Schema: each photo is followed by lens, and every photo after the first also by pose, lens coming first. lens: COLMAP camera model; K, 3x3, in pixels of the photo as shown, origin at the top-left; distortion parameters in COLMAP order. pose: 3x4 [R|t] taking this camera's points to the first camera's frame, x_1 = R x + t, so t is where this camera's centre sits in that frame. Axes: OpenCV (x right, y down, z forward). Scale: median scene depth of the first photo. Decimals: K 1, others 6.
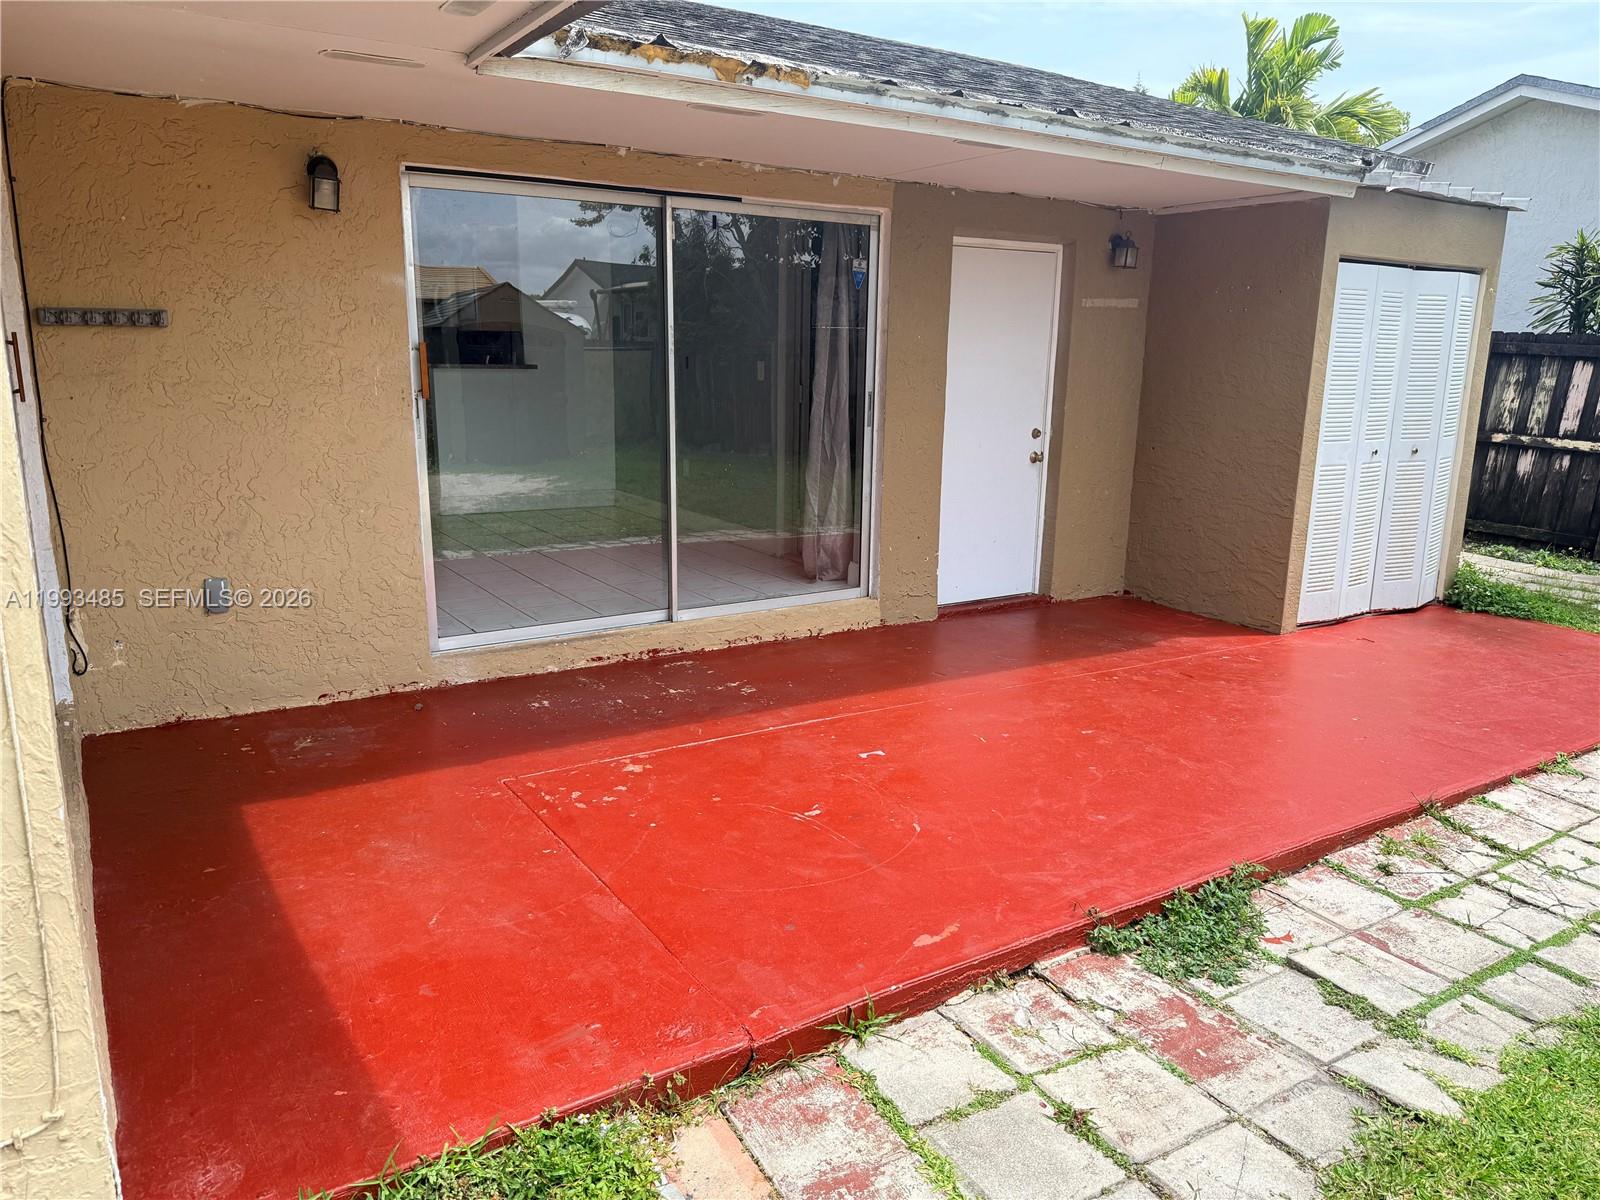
lens RADIAL K [[1115.3, 0, 798.0], [0, 1115.3, 587.0], [0, 0, 1]] dist [0.058830, -0.088438]
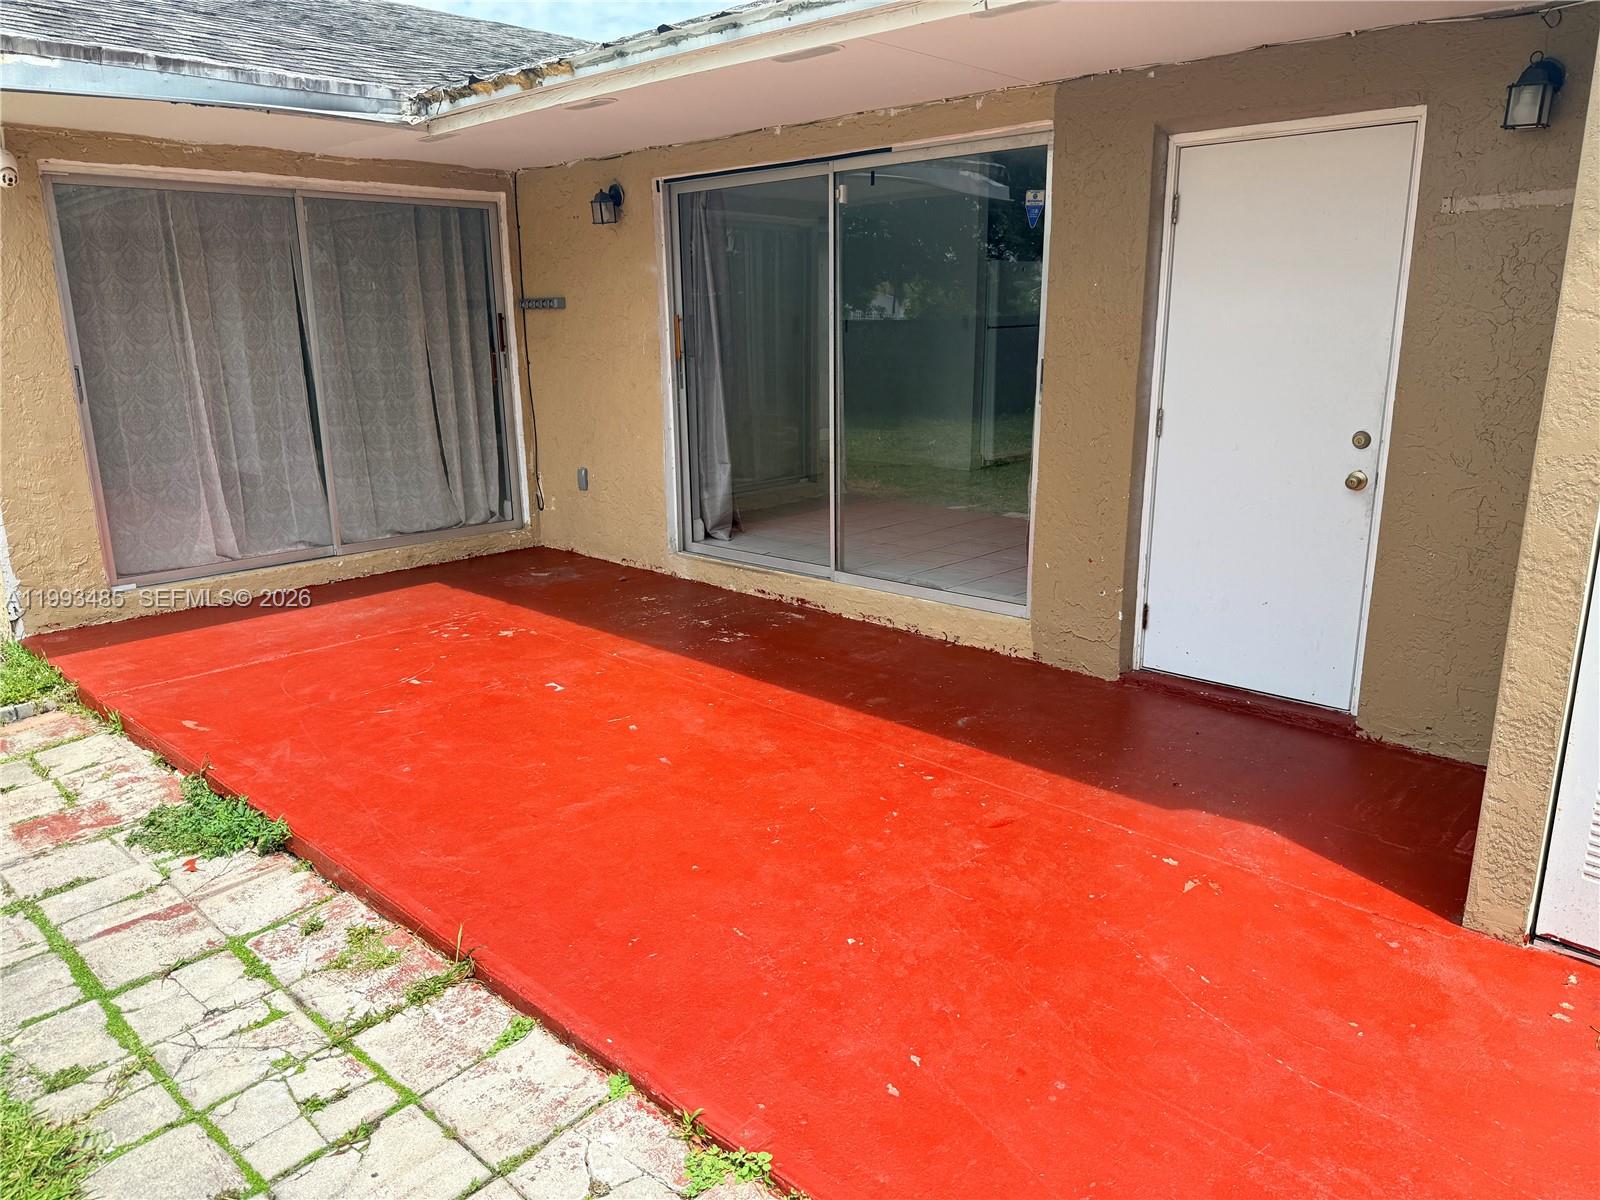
lens RADIAL K [[1115.3, 0, 794.4], [0, 1115.3, 596.9], [0, 0, 1]] dist [0.058830, -0.088438]
pose [[0.246972, 0.218682, -0.944025, 1.109814], [-0.186597, 0.966703, 0.175119, -0.166197], [0.950887, 0.132903, 0.279555, 0.882930]]
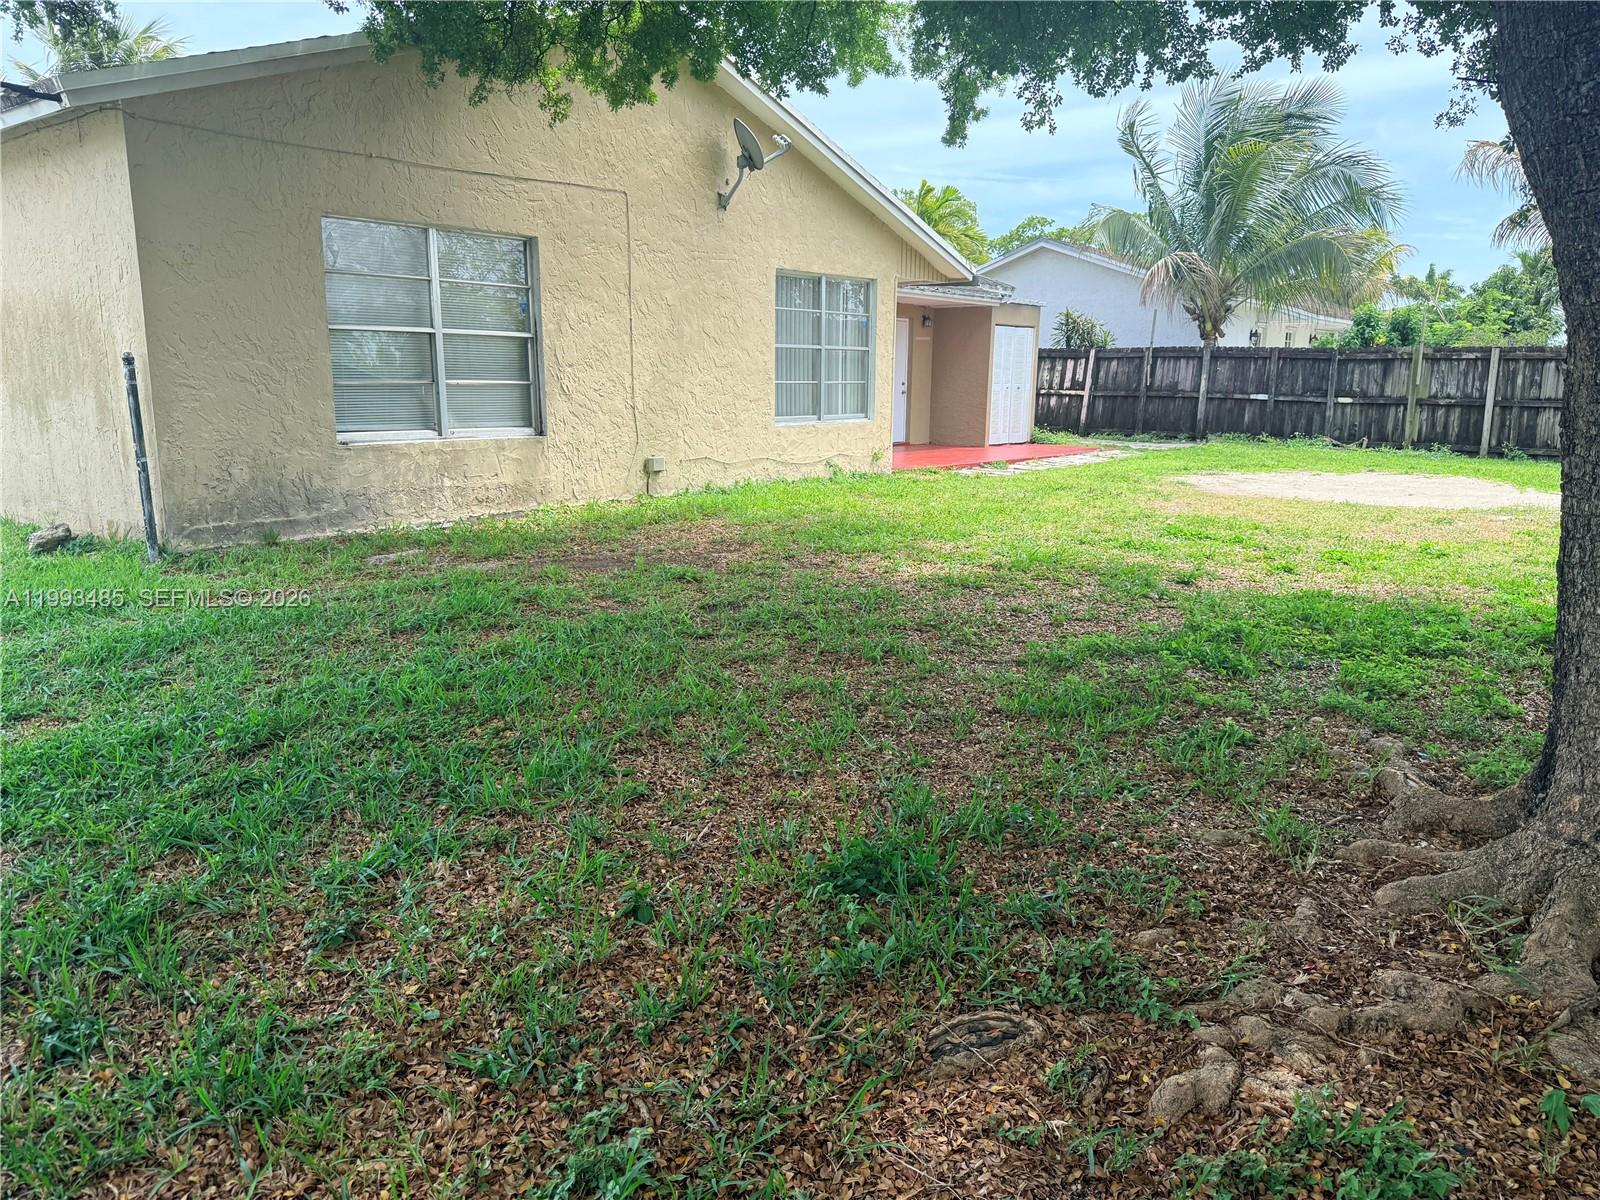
lens RADIAL K [[1115.3, 0, 802.1], [0, 1115.3, 615.2], [0, 0, 1]] dist [0.058830, -0.088438]
pose [[0.942201, -0.076384, 0.326224, -1.582426], [0.073250, 0.997073, 0.021898, 0.585116], [-0.326942, 0.003263, 0.945039, -2.541783]]
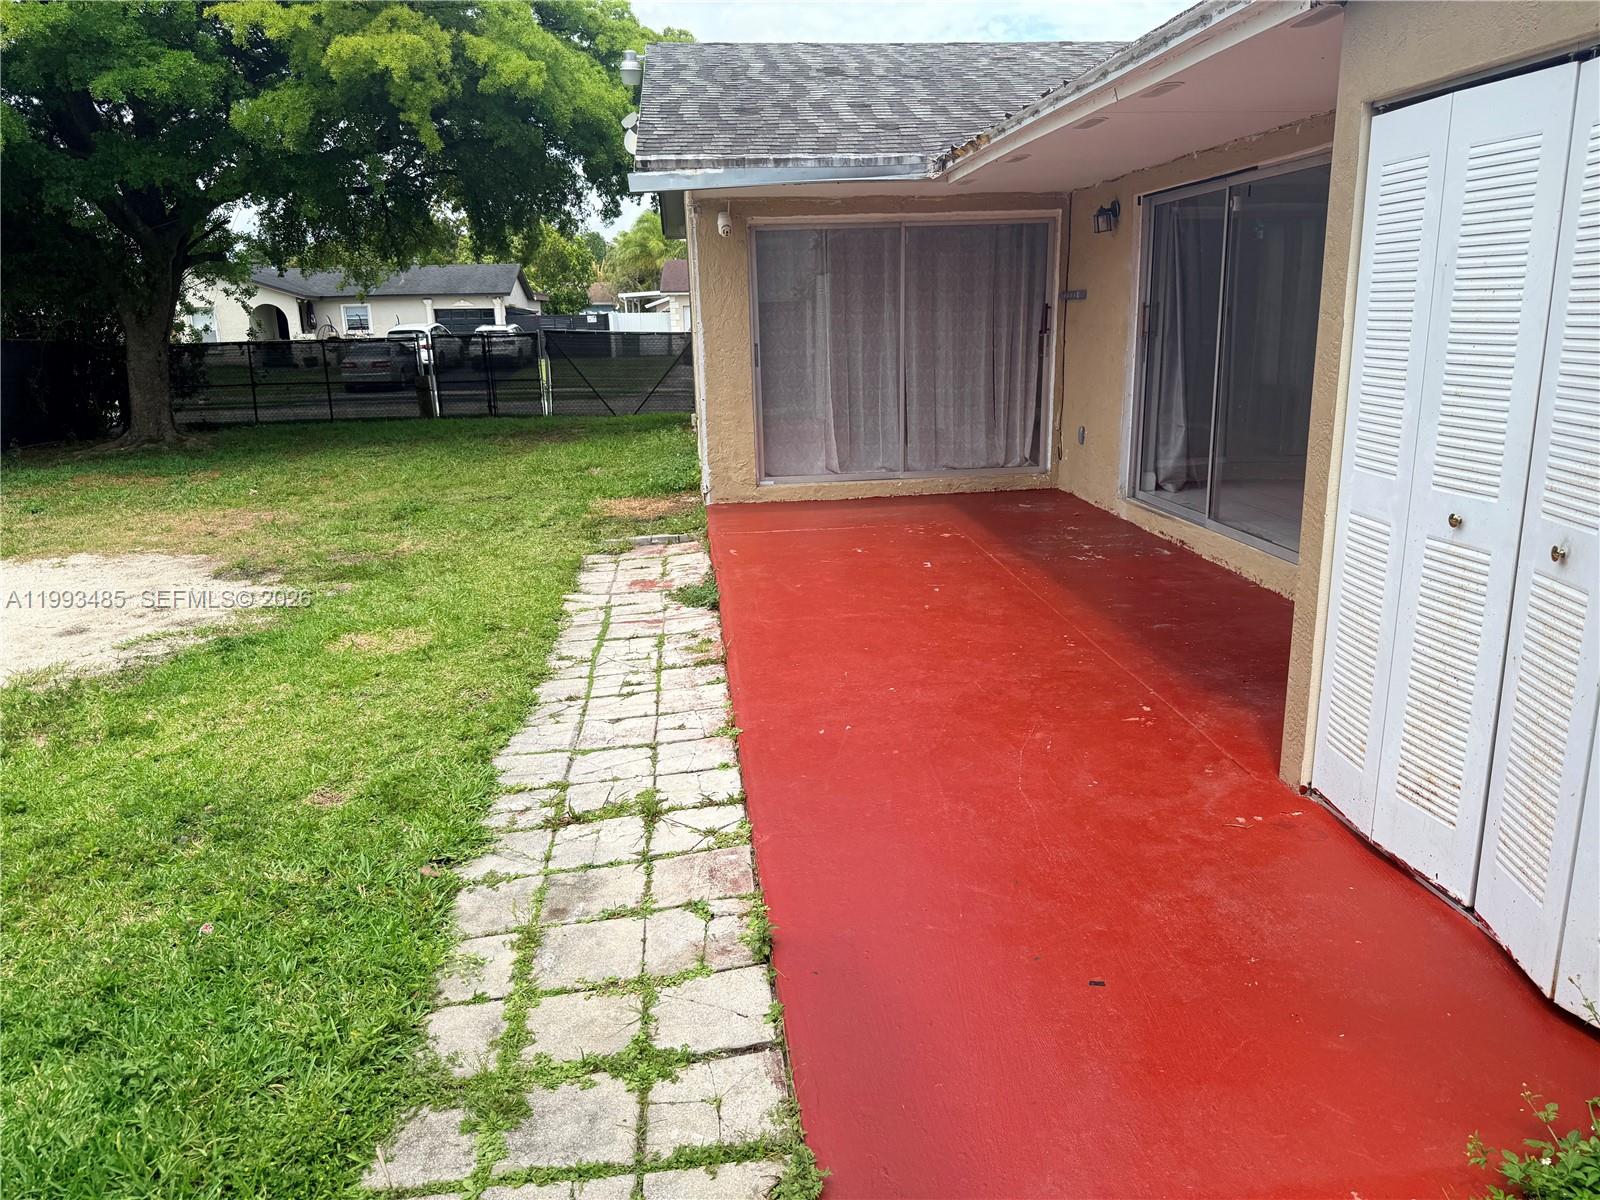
lens RADIAL K [[1115.3, 0, 801.0], [0, 1115.3, 598.0], [0, 0, 1]] dist [0.058830, -0.088438]
pose [[-0.449025, 0.220516, -0.865881, 1.513086], [-0.163498, 0.932428, 0.322251, -0.286038], [0.878433, 0.286269, -0.382629, 1.431671]]
